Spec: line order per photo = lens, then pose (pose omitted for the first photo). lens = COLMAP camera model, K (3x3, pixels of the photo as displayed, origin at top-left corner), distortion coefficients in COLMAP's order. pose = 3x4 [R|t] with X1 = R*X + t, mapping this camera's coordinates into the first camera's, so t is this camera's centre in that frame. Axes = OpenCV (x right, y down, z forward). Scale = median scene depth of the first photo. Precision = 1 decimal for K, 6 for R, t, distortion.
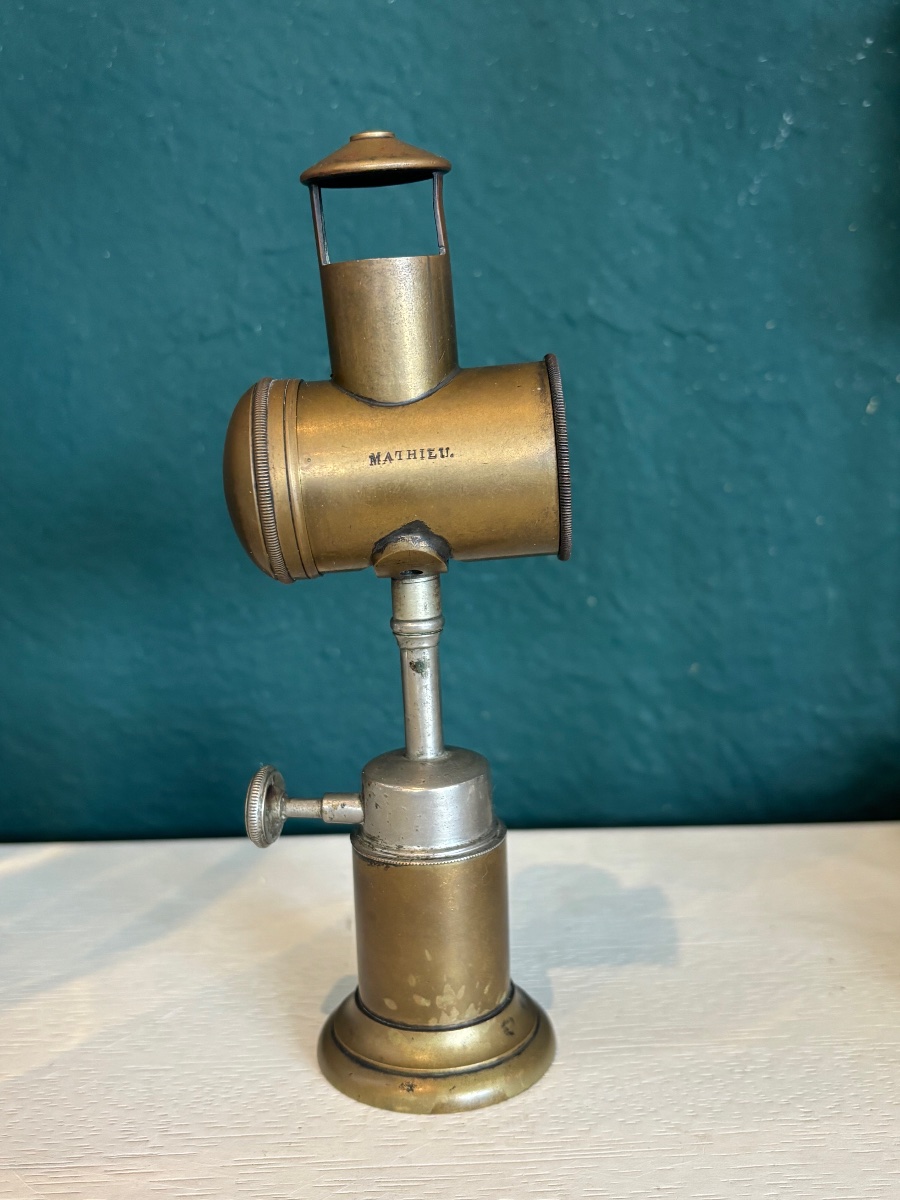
lens RADIAL K [[1299.4, 0, 450.0], [0, 1299.4, 600.0], [0, 0, 1]] dist [0.069753, -0.235095]
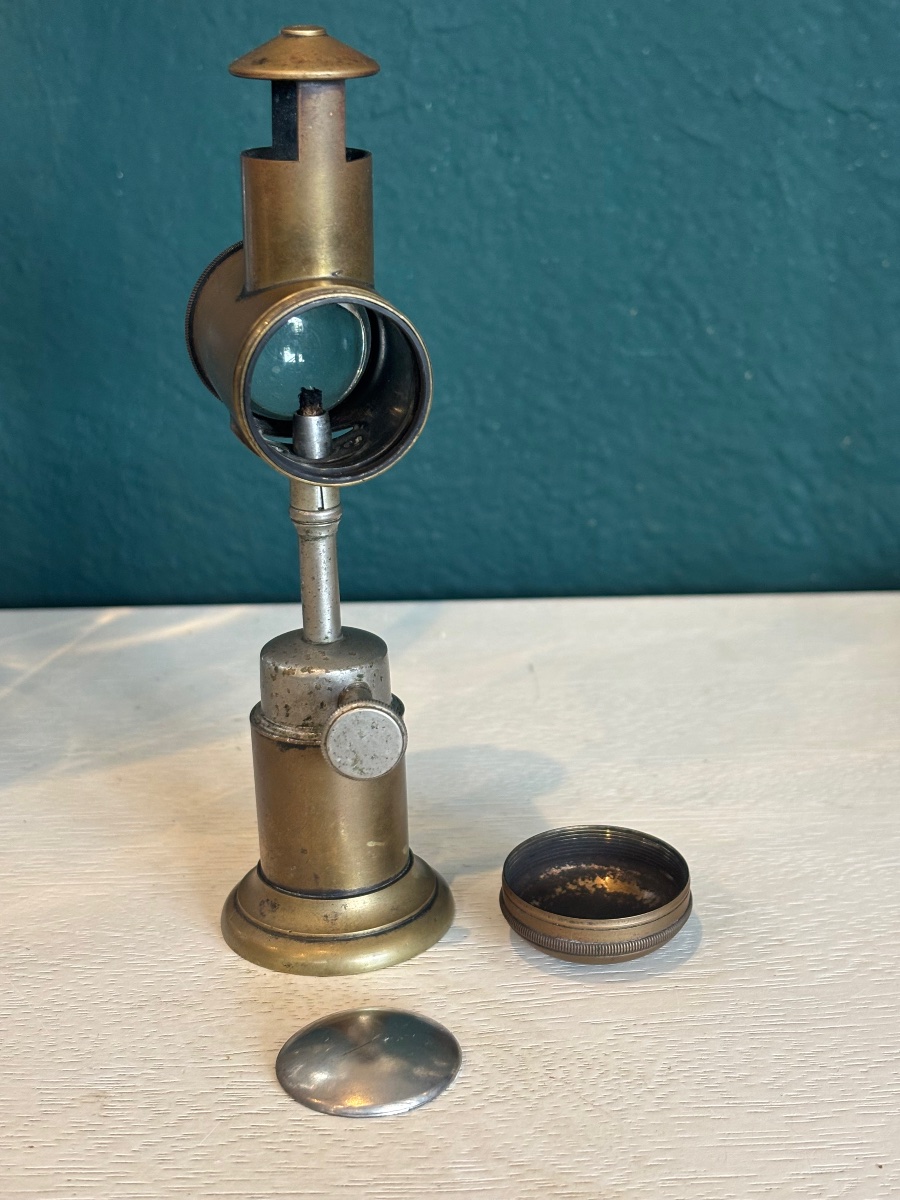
lens RADIAL K [[1886.5, 0, 450.0], [0, 1886.5, 600.0], [0, 0, 1]] dist [0.233163, -1.115339]
pose [[0.999917, 0.003265, -0.012476, -0.112934], [-0.001613, 0.991490, 0.130173, -0.019430], [0.012795, -0.130142, 0.991413, -0.541627]]
